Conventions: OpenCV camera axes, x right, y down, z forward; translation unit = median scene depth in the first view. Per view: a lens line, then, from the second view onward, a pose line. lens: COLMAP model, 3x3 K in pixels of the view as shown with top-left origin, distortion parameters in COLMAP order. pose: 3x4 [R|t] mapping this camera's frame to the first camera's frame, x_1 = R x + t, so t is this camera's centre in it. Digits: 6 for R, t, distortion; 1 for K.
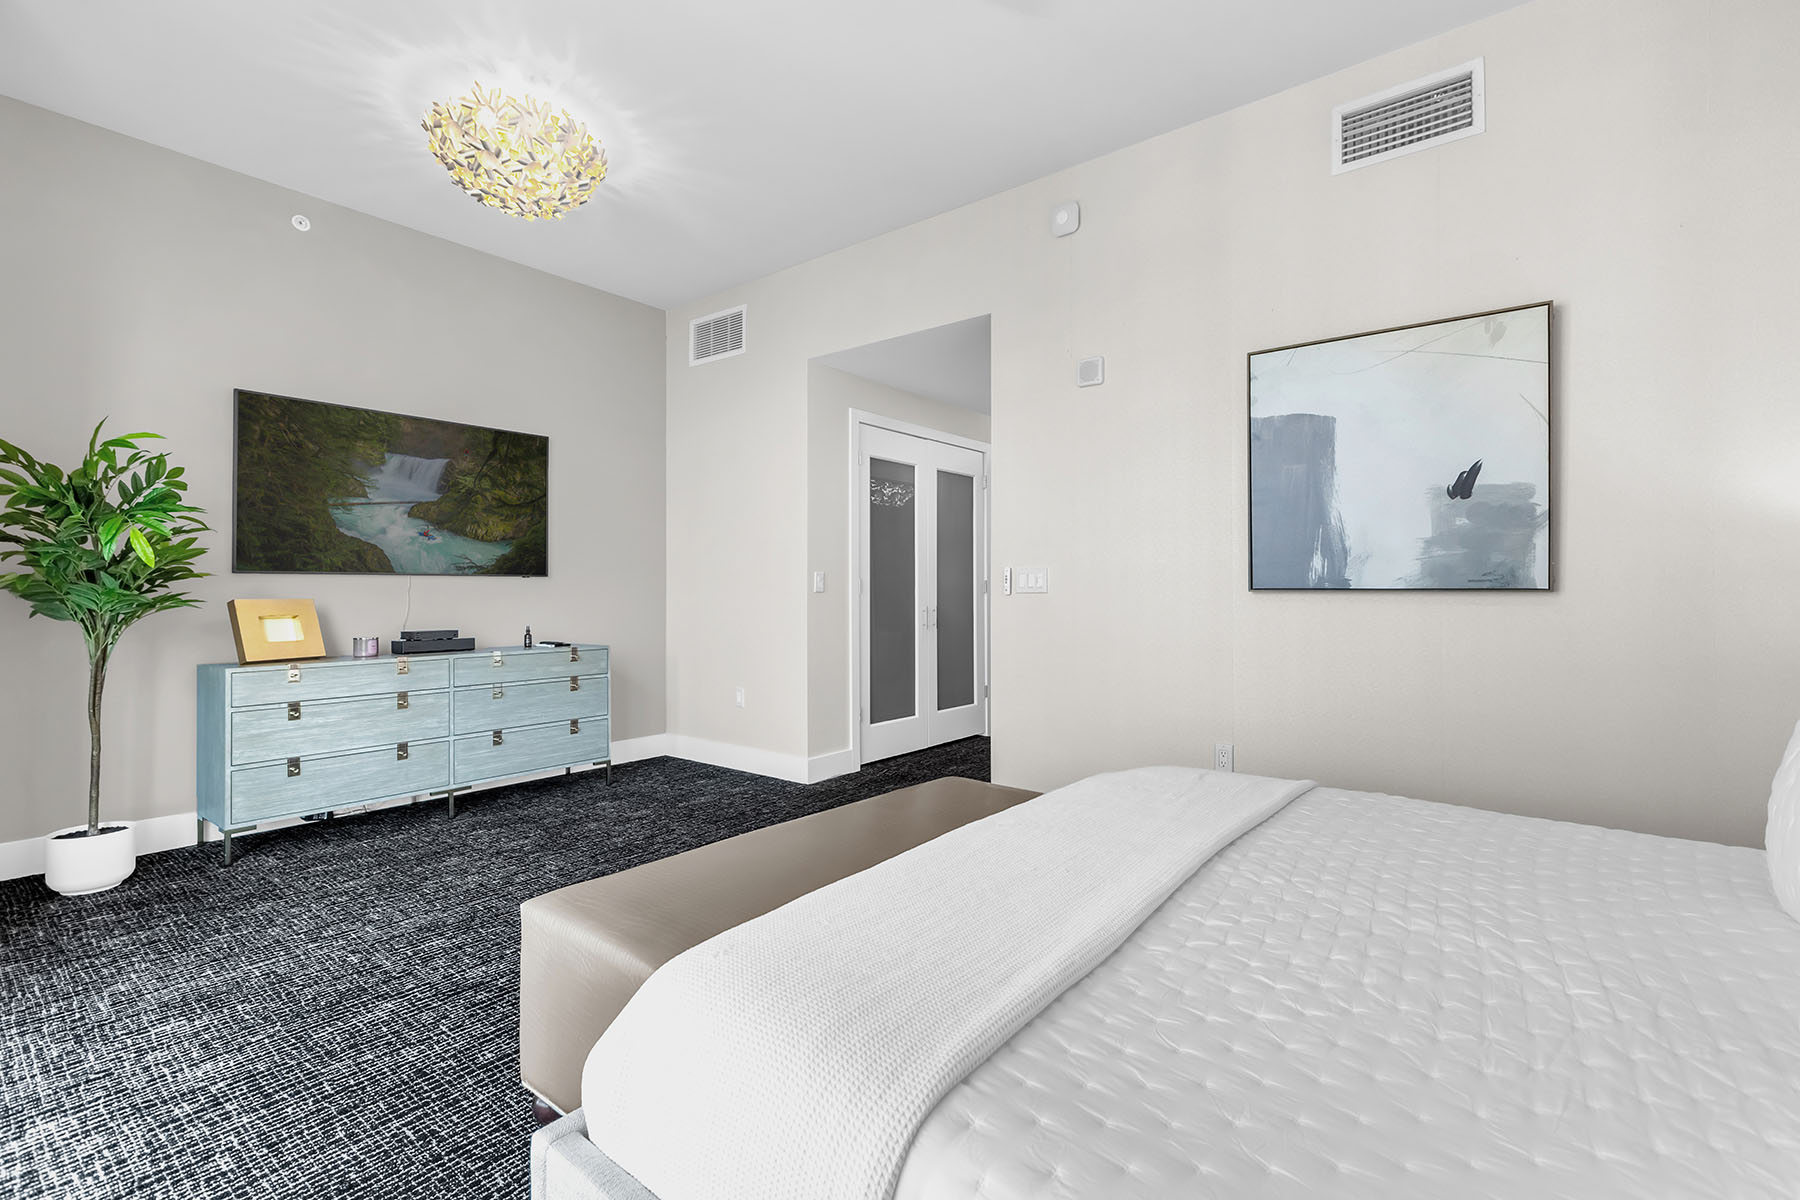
lens RADIAL K [[817.0, 0, 921.6], [0, 817.0, 592.7], [0, 0, 1]] dist [-0.000508, 0.000299]
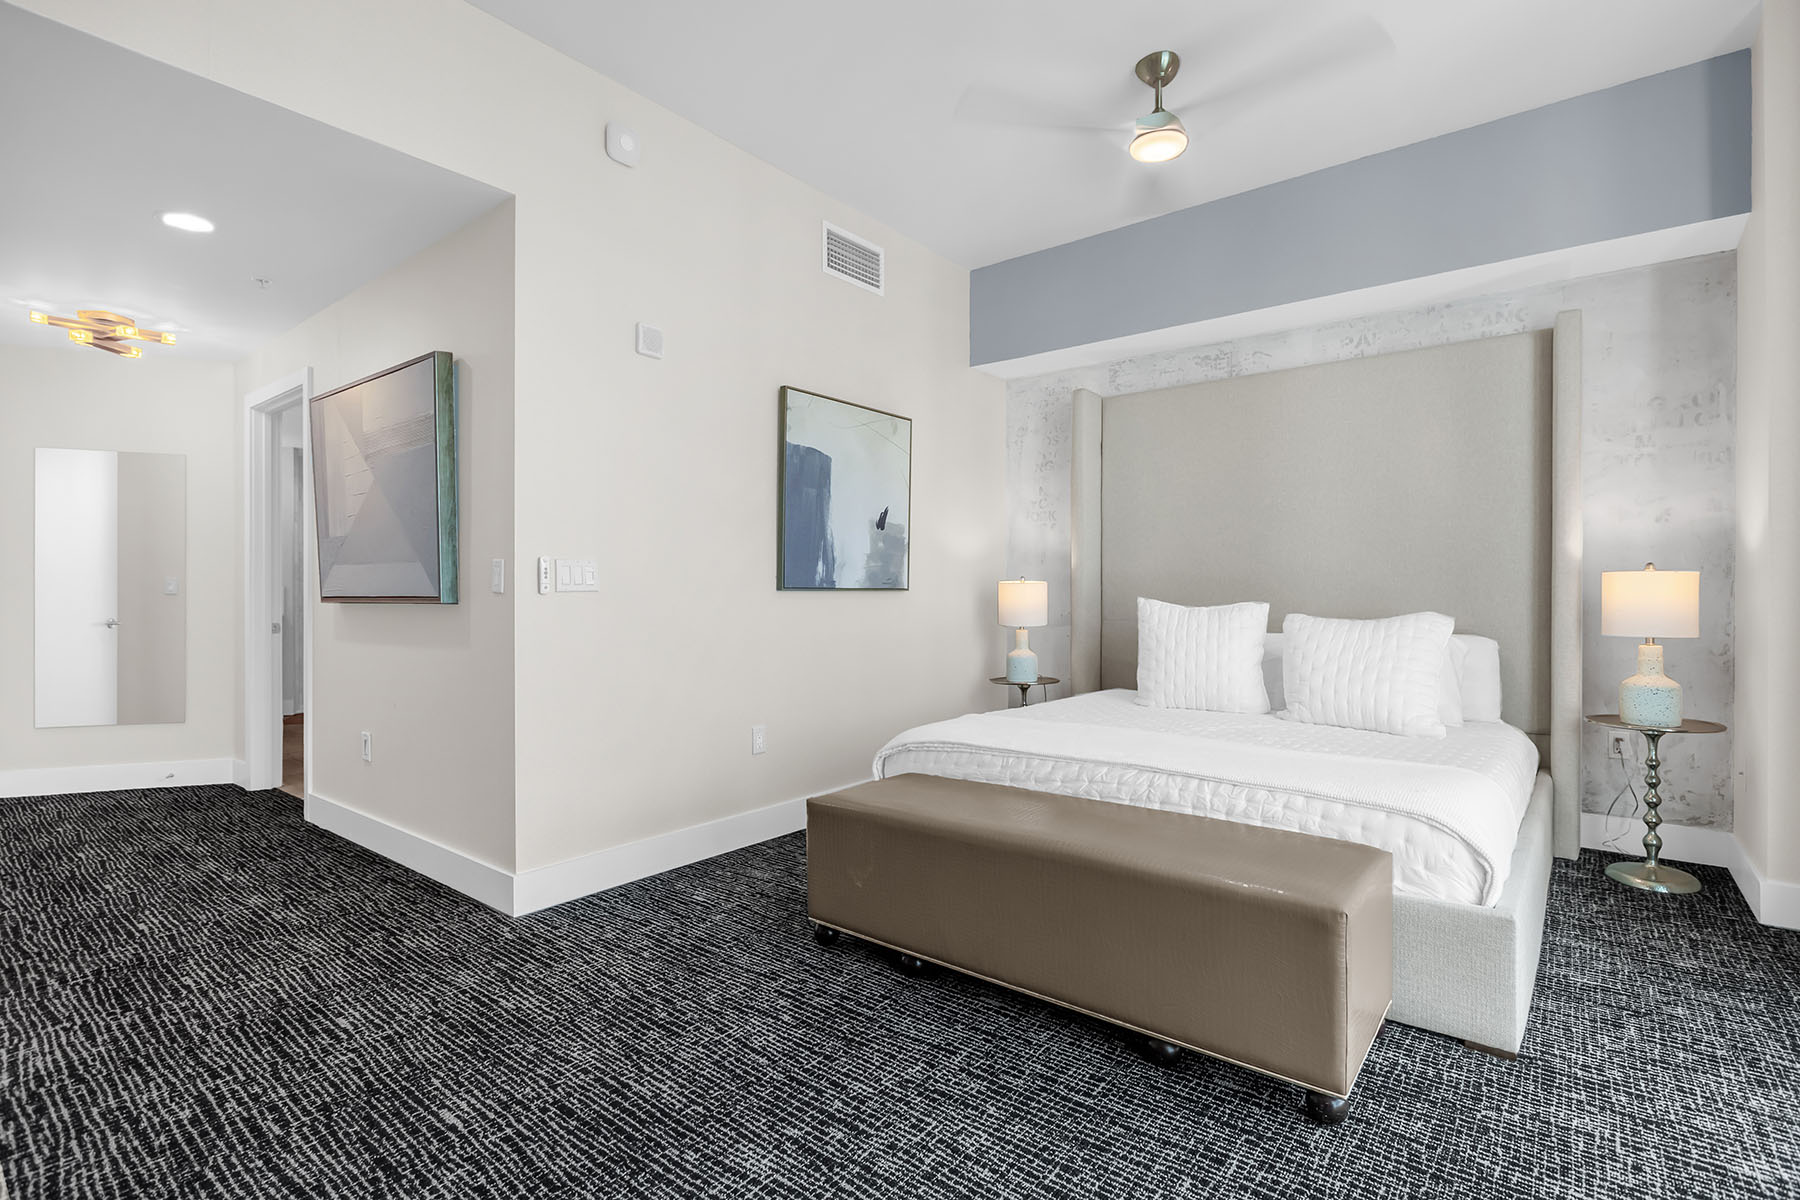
lens RADIAL K [[846.8, 0, 905.3], [0, 846.8, 589.3], [0, 0, 1]] dist [-0.002824, -0.000828]
pose [[0.013441, 0.004250, 0.999901, -0.912065], [0.000826, 0.999991, -0.004261, 0.003252], [-0.999909, 0.000883, 0.013437, 0.919867]]
